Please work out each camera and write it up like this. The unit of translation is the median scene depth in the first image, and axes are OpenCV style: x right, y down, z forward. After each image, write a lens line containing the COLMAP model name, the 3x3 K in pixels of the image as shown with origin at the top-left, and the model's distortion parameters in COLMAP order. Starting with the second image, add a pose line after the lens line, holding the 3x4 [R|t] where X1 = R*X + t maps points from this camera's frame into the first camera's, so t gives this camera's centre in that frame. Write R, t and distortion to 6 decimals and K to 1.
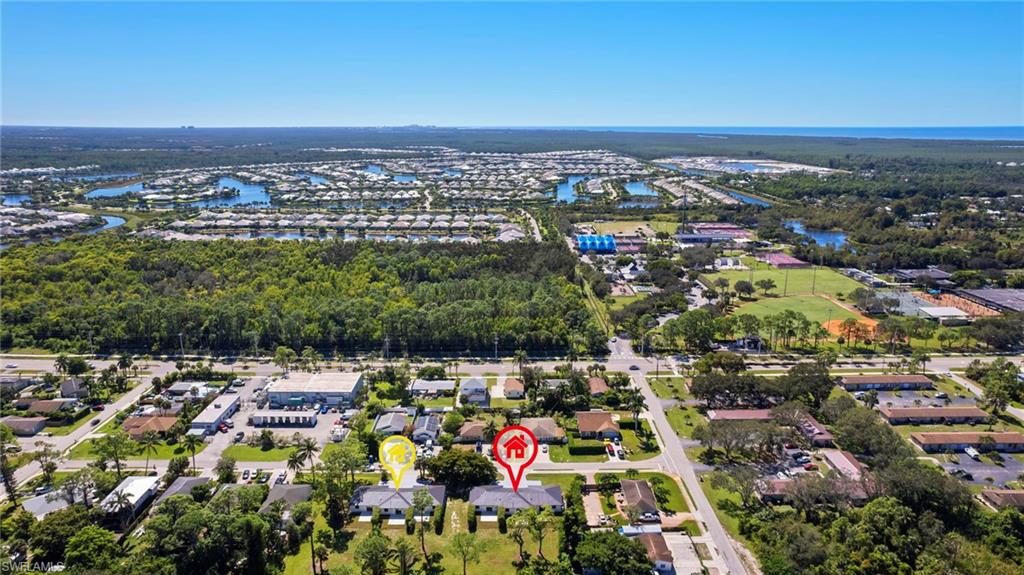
lens RADIAL K [[681.6, 0, 512.0], [0, 681.6, 287.5], [0, 0, 1]] dist [-0.074662, 0.100491]
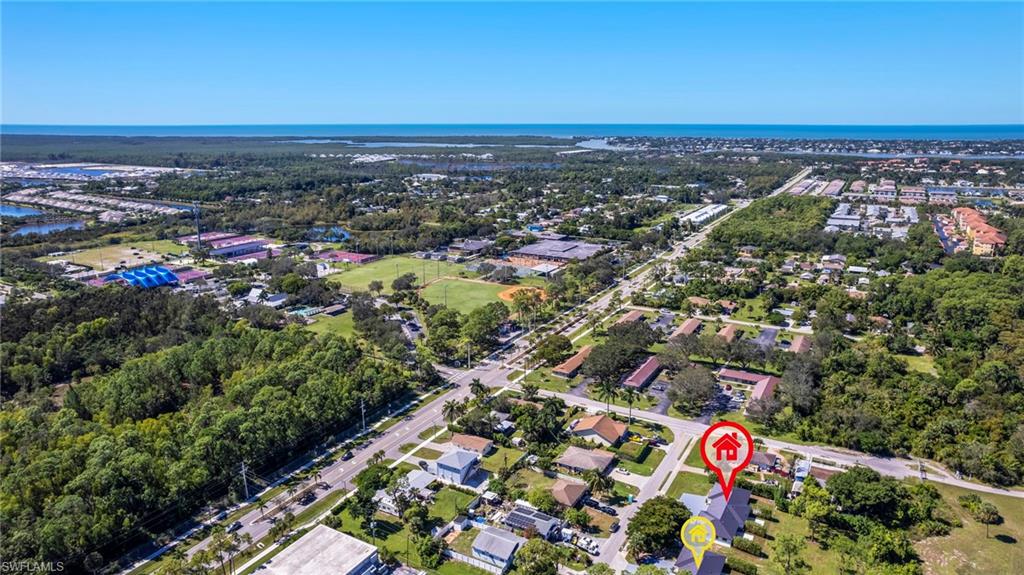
lens RADIAL K [[681.6, 0, 512.0], [0, 681.6, 287.5], [0, 0, 1]] dist [-0.074662, 0.100491]
pose [[0.460411, -0.206511, 0.863351, -0.805565], [0.204325, 0.971104, 0.123322, -0.157013], [-0.863871, 0.119625, 0.489302, 0.674961]]
